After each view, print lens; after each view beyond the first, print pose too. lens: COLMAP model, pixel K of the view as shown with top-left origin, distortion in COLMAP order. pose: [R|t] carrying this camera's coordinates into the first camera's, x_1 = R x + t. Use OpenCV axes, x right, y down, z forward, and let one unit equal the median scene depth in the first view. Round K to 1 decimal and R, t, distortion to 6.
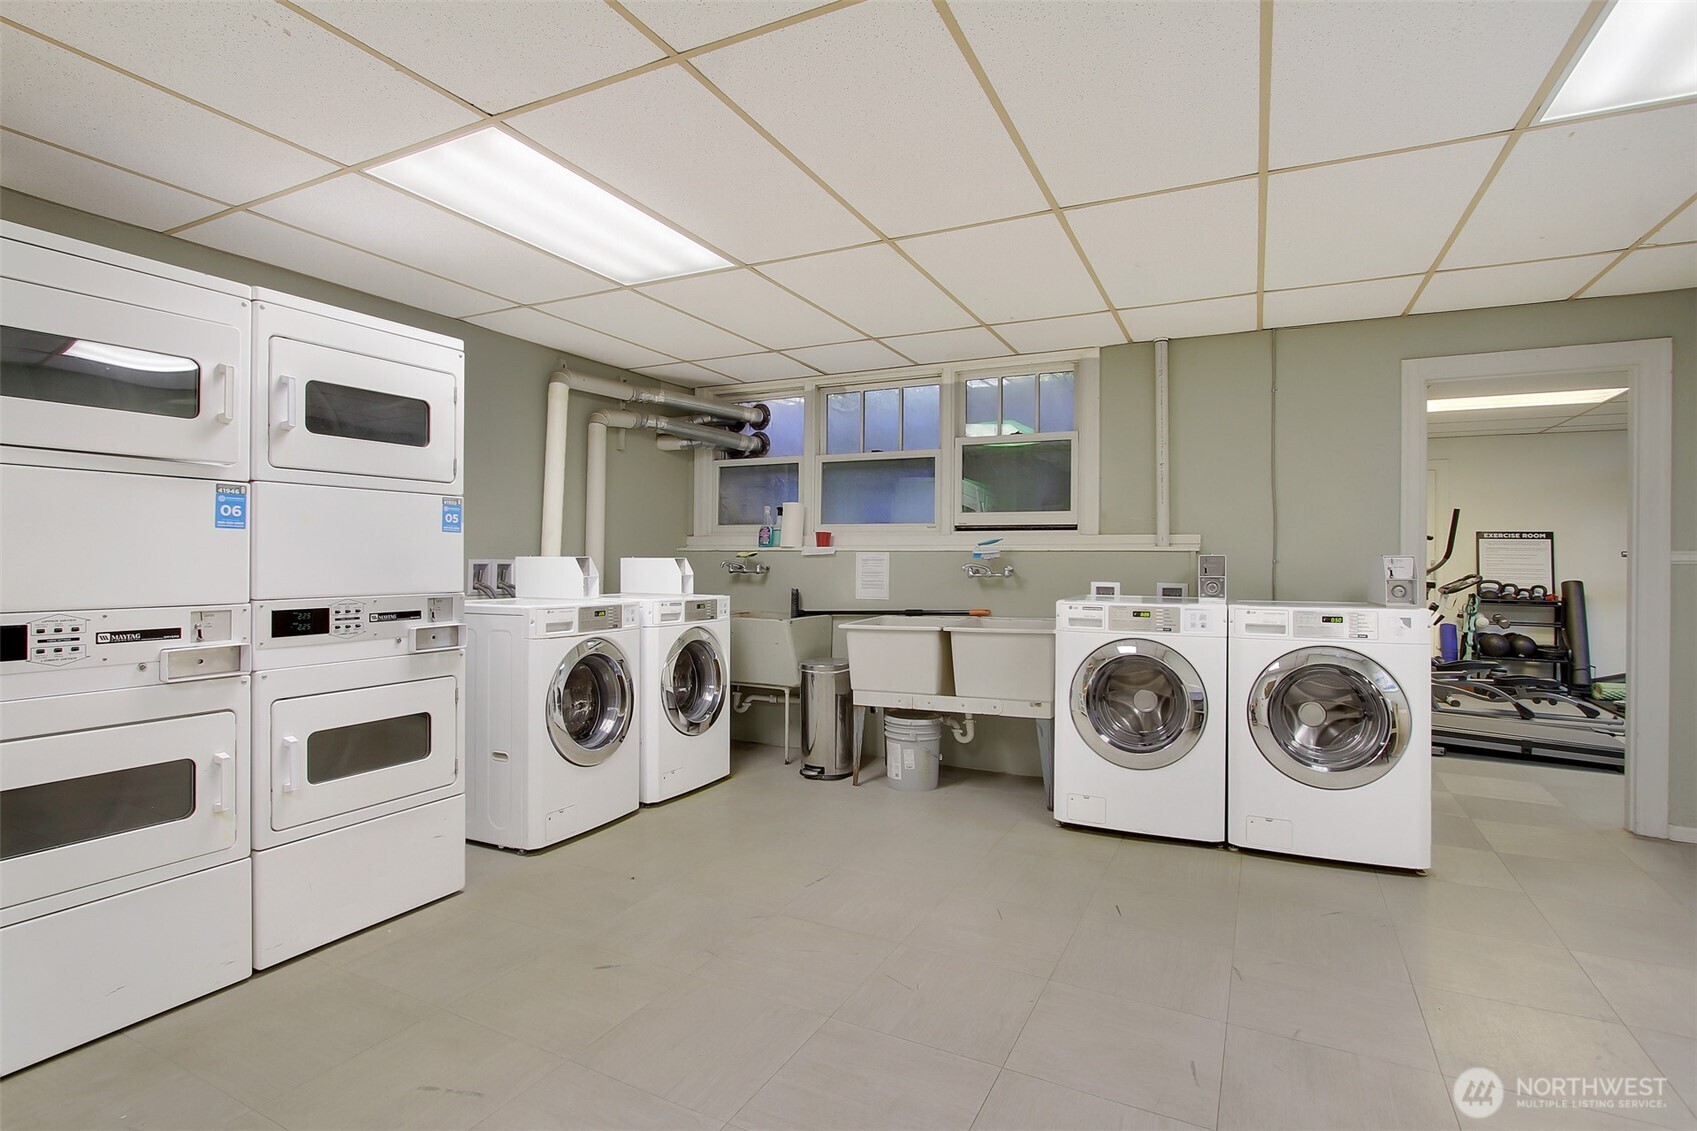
lens RADIAL K [[825.5, 0, 846.4], [0, 825.5, 550.0], [0, 0, 1]] dist [-0.020686, 0.003070]
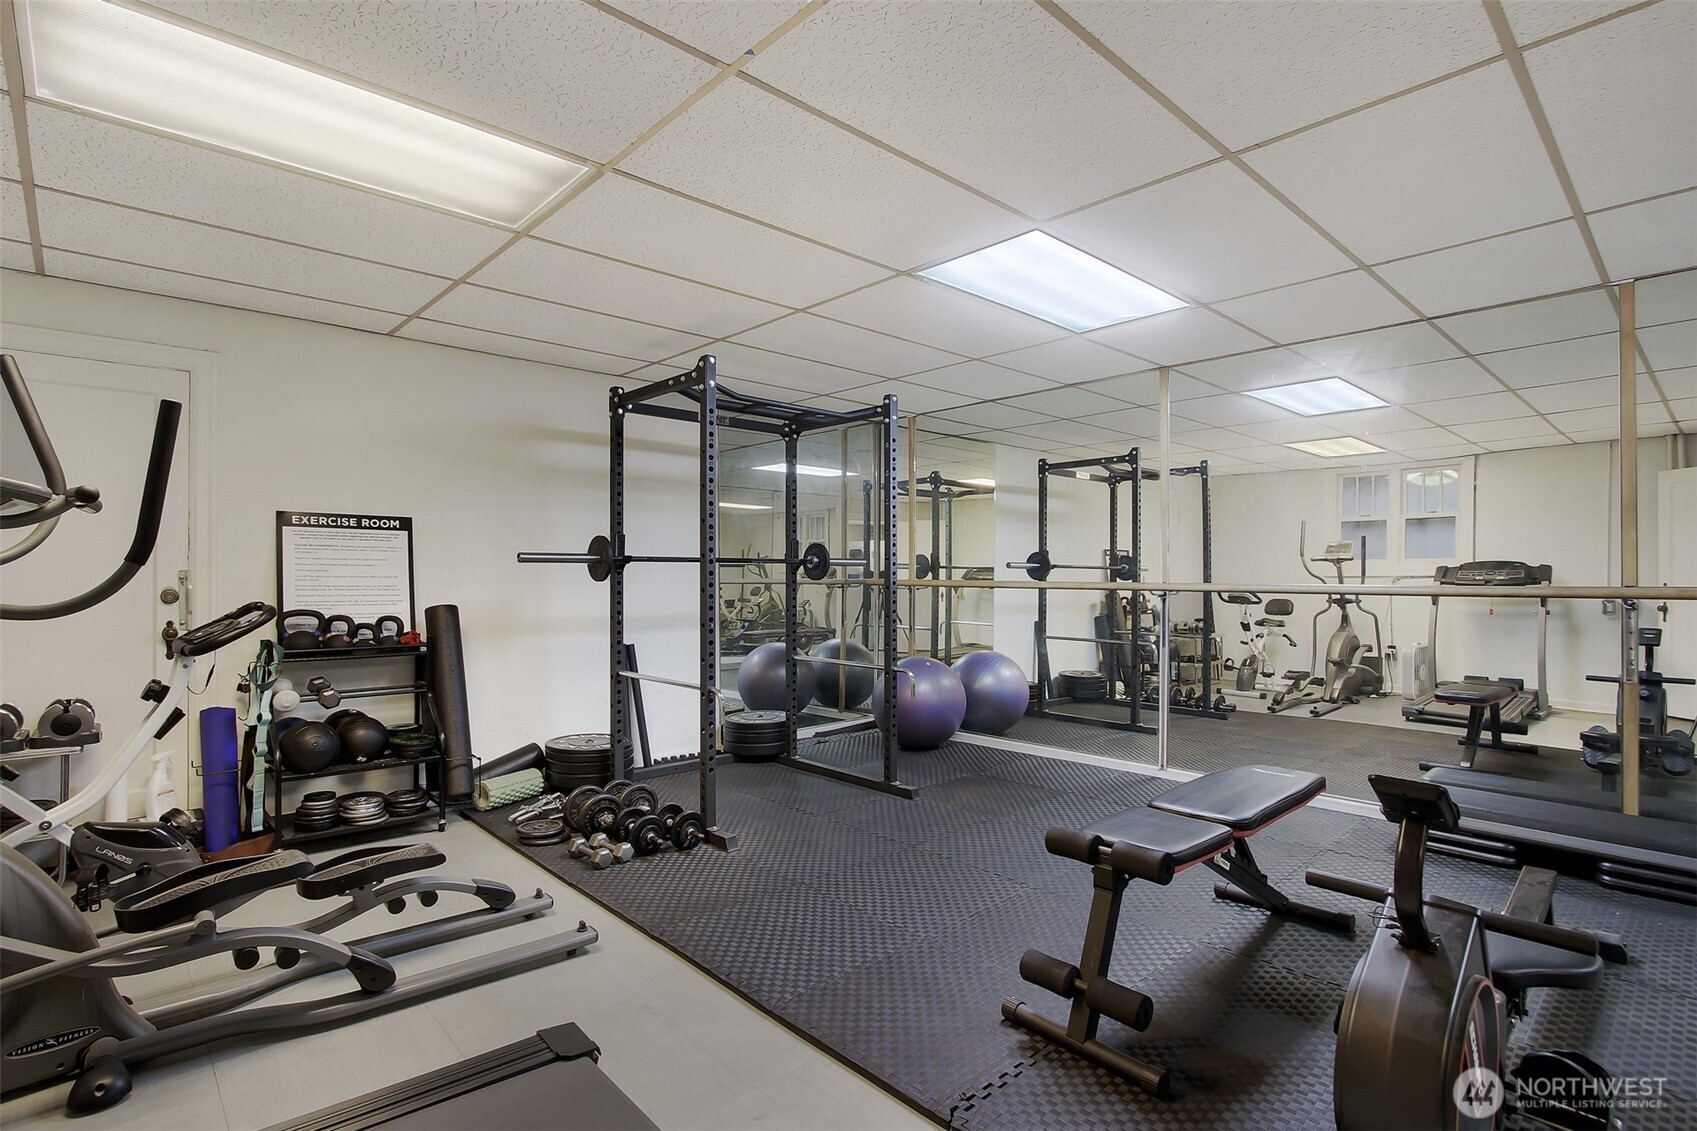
lens RADIAL K [[825.5, 0, 843.5], [0, 825.5, 562.9], [0, 0, 1]] dist [-0.020686, 0.003070]
pose [[0.339809, -0.002044, 0.940492, 0.443364], [0.000986, 0.999998, 0.001817, 0.007917], [-0.940494, 0.000310, 0.339810, 0.534717]]
